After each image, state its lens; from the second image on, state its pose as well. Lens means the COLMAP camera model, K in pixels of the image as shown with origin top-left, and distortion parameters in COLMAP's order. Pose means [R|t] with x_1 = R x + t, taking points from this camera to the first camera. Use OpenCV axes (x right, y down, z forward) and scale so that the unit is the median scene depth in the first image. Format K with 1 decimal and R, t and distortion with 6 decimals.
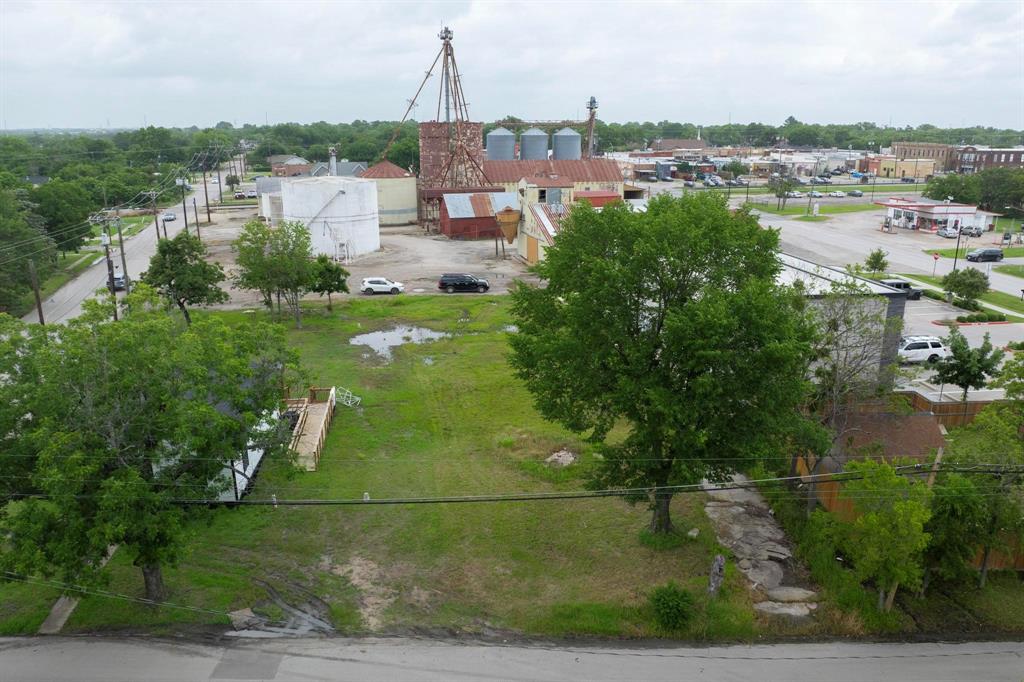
lens RADIAL K [[749.7, 0, 506.6], [0, 749.7, 355.0], [0, 0, 1]] dist [-0.027896, 0.002938]
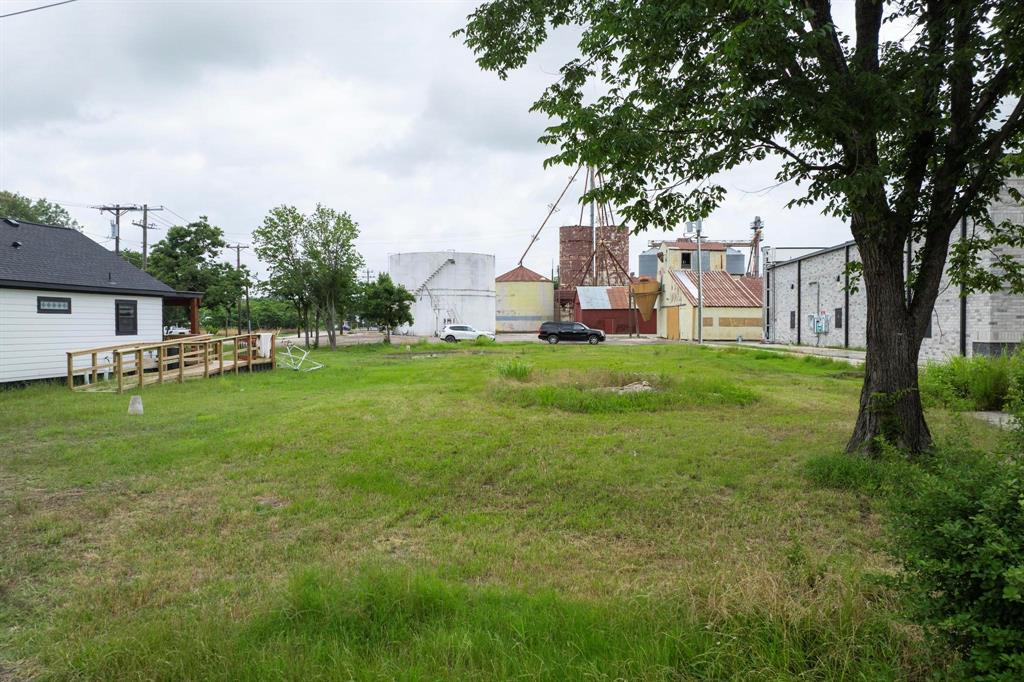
lens RADIAL K [[755.0, 0, 512.0], [0, 755.0, 341.0], [0, 0, 1]] dist [-0.028974, -0.002308]
pose [[0.977074, 0.007506, -0.212769, 0.029202], [-0.059815, 0.968803, -0.240504, 0.062630], [0.204326, 0.247717, 0.947041, 0.160244]]
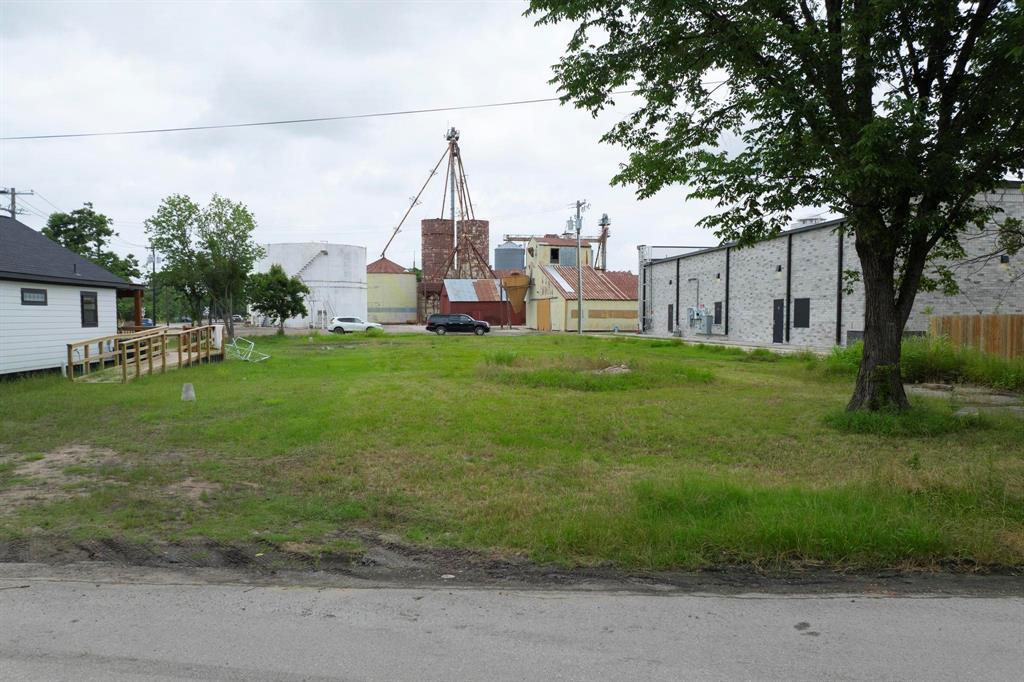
lens RADIAL K [[749.7, 0, 506.6], [0, 749.7, 355.0], [0, 0, 1]] dist [-0.027896, 0.002938]
pose [[0.999899, 0.003751, -0.013727, 0.003415], [-0.006655, 0.975905, -0.218094, 0.067948], [0.012578, 0.218163, 0.975831, 0.141364]]
